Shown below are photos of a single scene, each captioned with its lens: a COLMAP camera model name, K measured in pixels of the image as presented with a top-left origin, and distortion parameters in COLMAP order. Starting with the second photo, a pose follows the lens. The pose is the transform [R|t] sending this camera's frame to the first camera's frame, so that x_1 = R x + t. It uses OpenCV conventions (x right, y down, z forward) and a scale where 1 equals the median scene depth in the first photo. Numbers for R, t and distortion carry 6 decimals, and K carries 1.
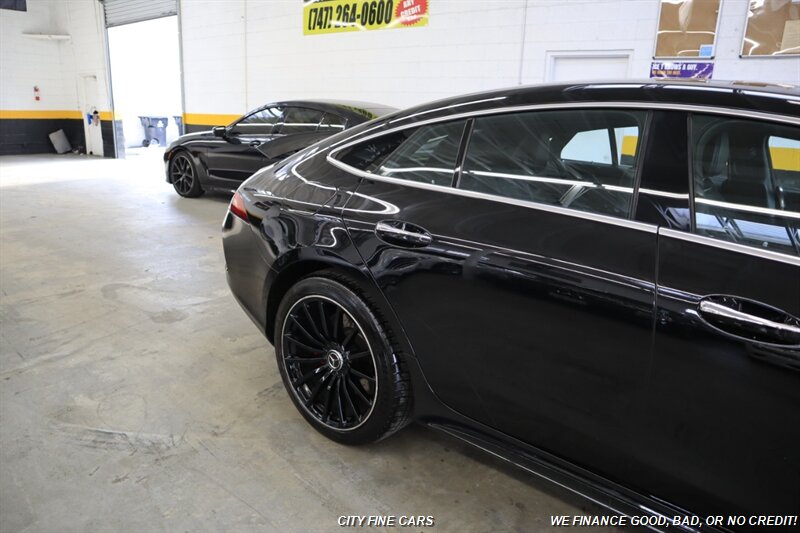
lens RADIAL K [[551.9, 0, 394.6], [0, 551.9, 268.0], [0, 0, 1]] dist [-0.123821, 0.070531]
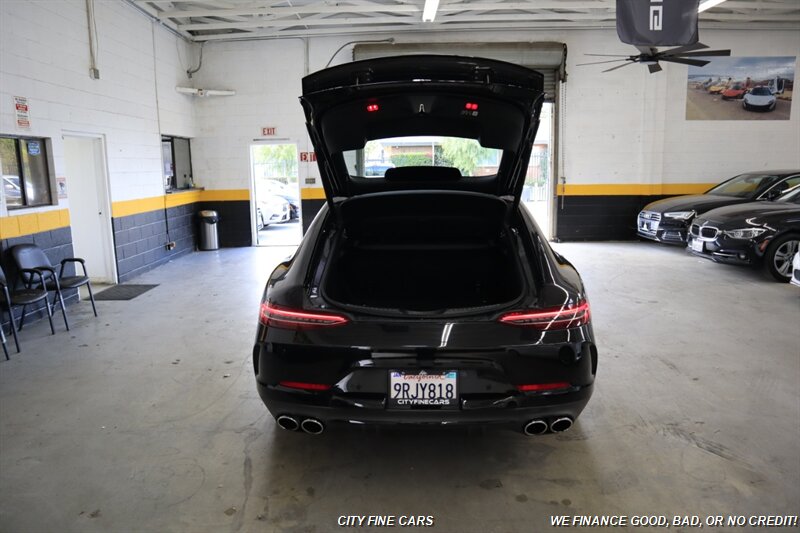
lens RADIAL K [[551.9, 0, 398.4], [0, 551.9, 266.8], [0, 0, 1]] dist [-0.123821, 0.070531]
pose [[-0.616672, -0.164488, 0.769843, -0.405224], [0.214628, 0.905749, 0.365451, -0.305702], [-0.757397, 0.390594, -0.523246, 0.855384]]
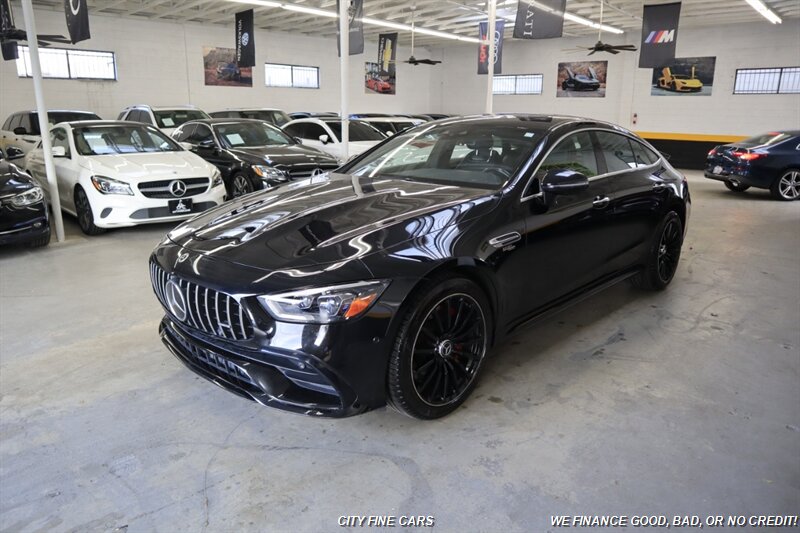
lens RADIAL K [[551.9, 0, 399.7], [0, 551.9, 264.9], [0, 0, 1]] dist [-0.123821, 0.070531]
pose [[-0.064690, 0.219996, -0.973353, 1.047310], [-0.287549, 0.929915, 0.229289, -0.051966], [0.955579, 0.294720, 0.003103, 0.250913]]
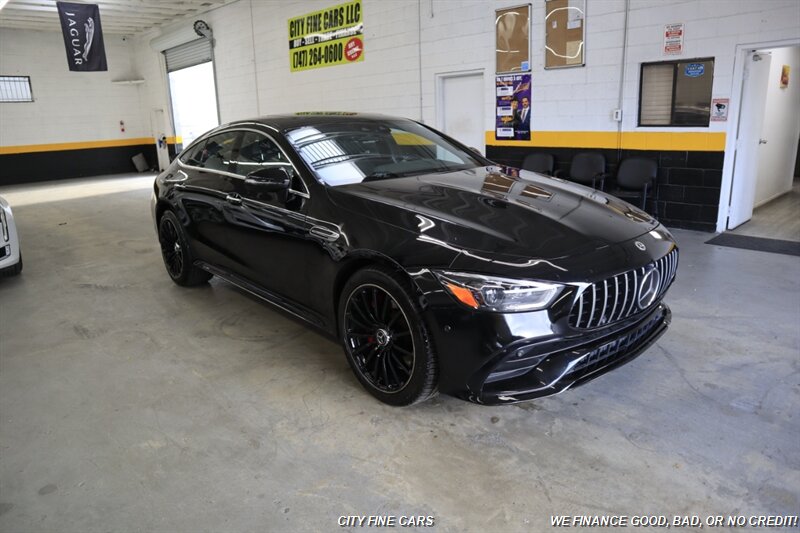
lens RADIAL K [[551.9, 0, 395.9], [0, 551.9, 264.0], [0, 0, 1]] dist [-0.123821, 0.070531]
pose [[0.985812, -0.028128, -0.165477, 0.466516], [0.024814, 0.999449, -0.022065, 0.124528], [0.166007, 0.017646, 0.985967, -0.428153]]
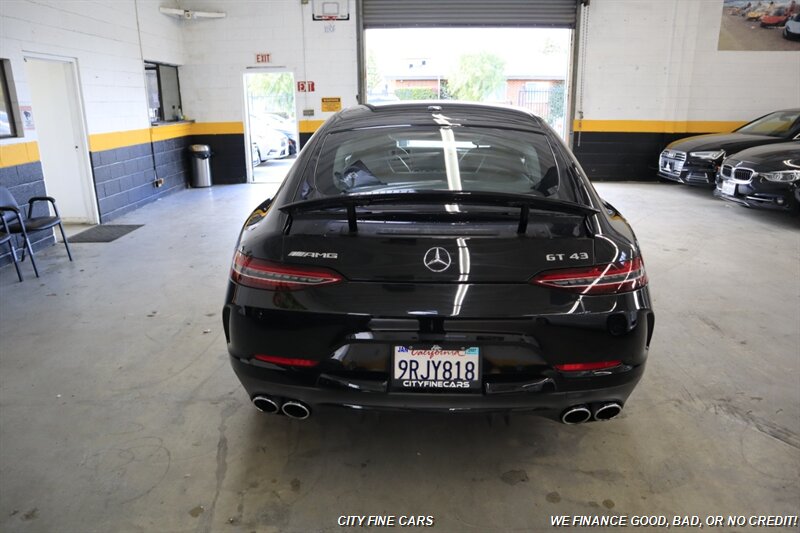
lens RADIAL K [[551.9, 0, 398.0], [0, 551.9, 268.1], [0, 0, 1]] dist [-0.123821, 0.070531]
pose [[-0.610226, -0.256555, 0.749535, -0.320866], [0.208860, 0.860541, 0.464592, -0.269751], [-0.764200, 0.440055, -0.471541, 0.800474]]
